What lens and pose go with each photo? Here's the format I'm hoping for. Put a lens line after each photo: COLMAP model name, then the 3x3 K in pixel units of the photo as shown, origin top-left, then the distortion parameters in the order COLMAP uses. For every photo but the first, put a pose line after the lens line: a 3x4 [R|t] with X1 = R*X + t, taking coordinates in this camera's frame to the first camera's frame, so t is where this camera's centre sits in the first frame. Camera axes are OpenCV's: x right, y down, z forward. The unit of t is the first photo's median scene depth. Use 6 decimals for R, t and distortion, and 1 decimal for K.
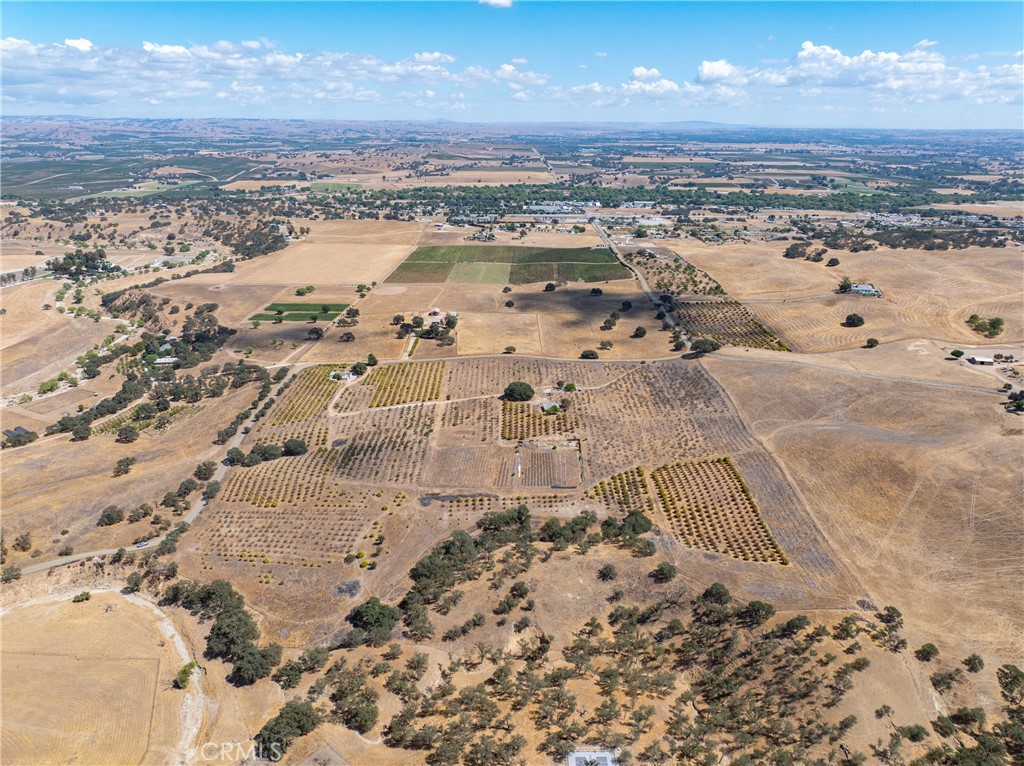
lens RADIAL K [[717.4, 0, 510.1], [0, 717.4, 374.2], [0, 0, 1]] dist [-0.046988, 0.022318]
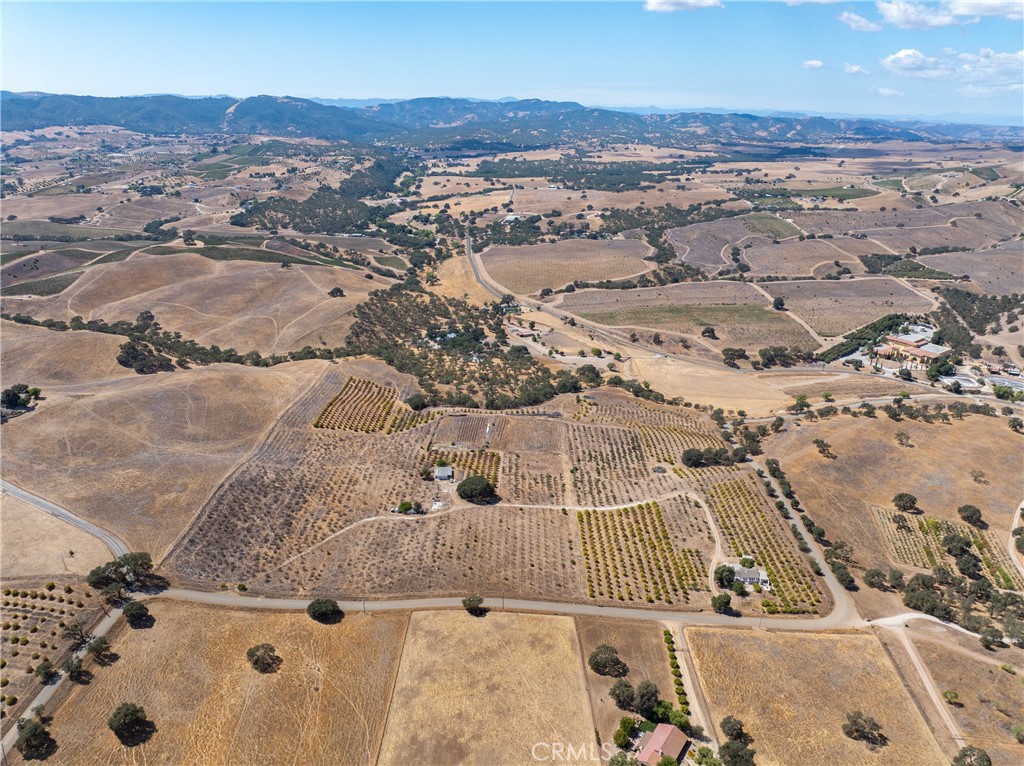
lens RADIAL K [[717.4, 0, 513.0], [0, 717.4, 380.0], [0, 0, 1]] dist [-0.046988, 0.022318]
pose [[-0.999560, -0.023946, 0.017514, -0.044724], [-0.007004, 0.764130, 0.645024, -0.650469], [-0.028829, 0.644618, -0.763961, 1.682868]]
